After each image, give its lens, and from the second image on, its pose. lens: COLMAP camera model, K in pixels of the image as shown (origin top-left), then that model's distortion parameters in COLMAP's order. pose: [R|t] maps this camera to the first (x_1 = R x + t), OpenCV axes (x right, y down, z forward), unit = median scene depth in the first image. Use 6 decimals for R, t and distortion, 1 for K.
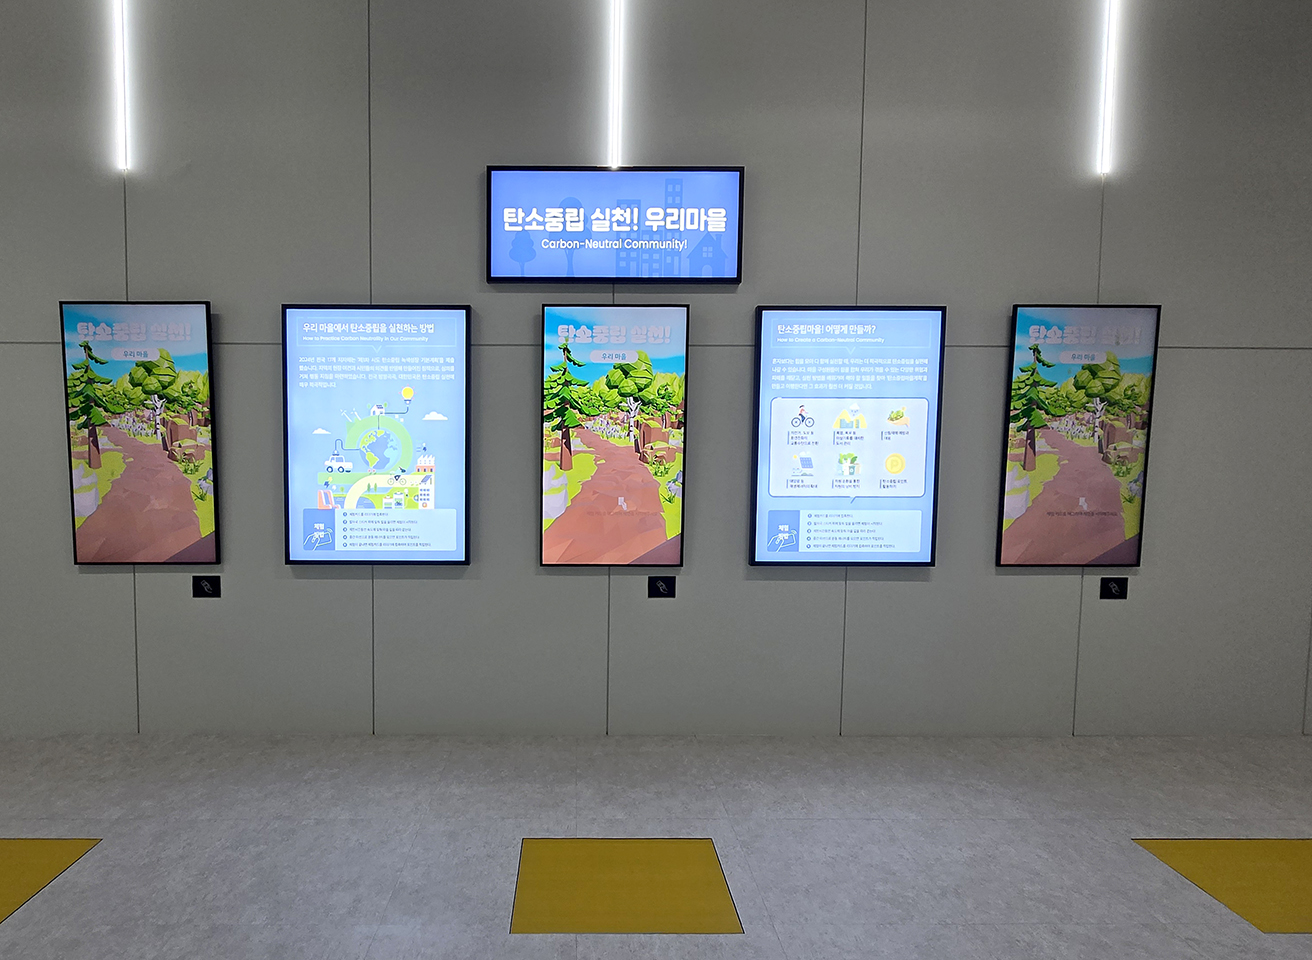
lens RADIAL K [[510.0, 0, 657.1], [0, 510.0, 431.4], [0, 0, 1]] dist [0.001297, -0.000023]
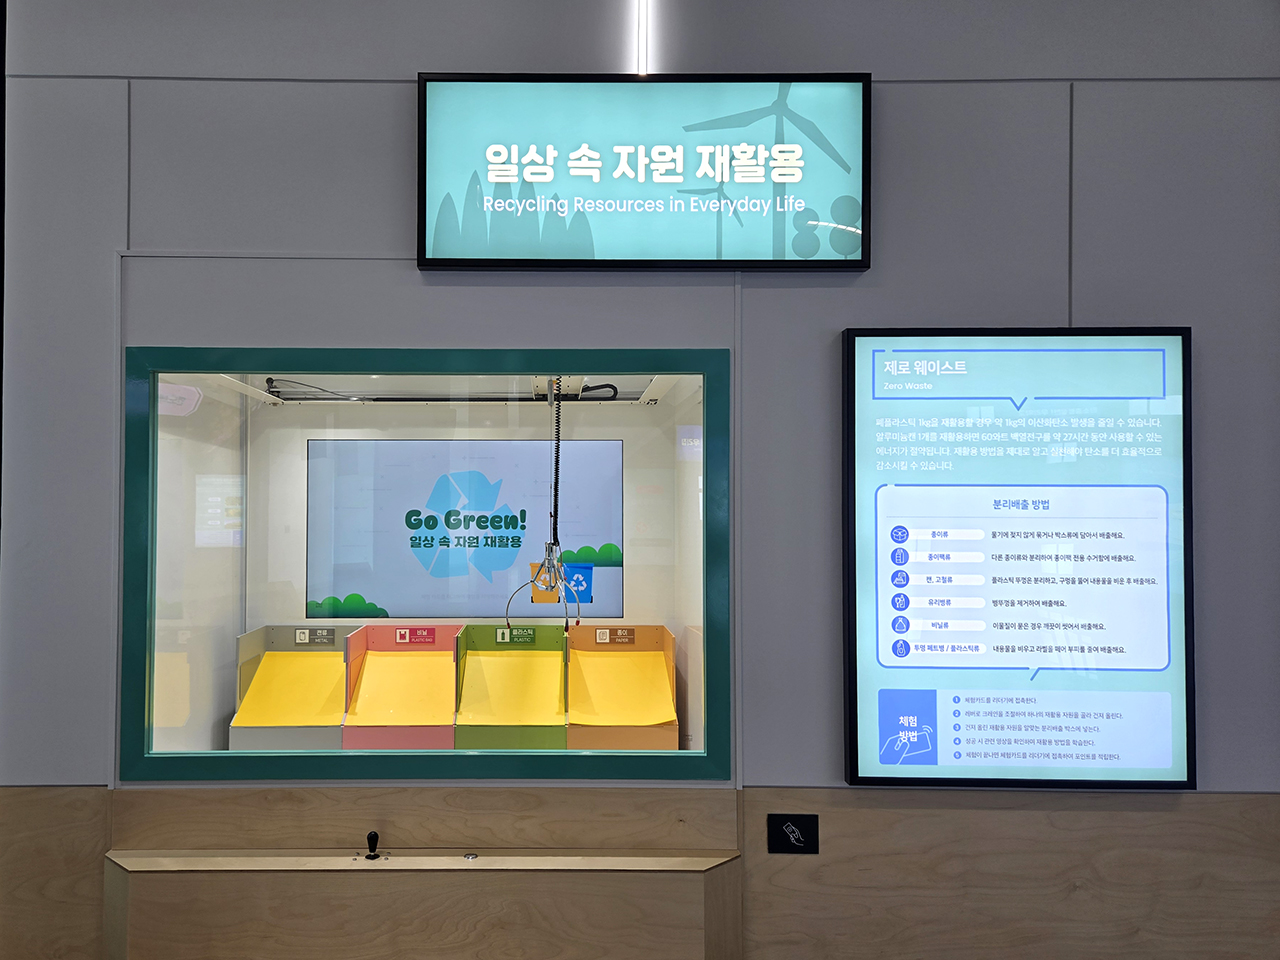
lens RADIAL K [[929.0, 0, 640.0], [0, 929.0, 480.0], [0, 0, 1]] dist [0.012859, 0.003037]
pose [[0.998996, 0.012035, 0.043142, -0.119158], [-0.009150, 0.997748, -0.066444, -0.000582], [-0.043845, 0.065982, 0.996857, -0.001080]]
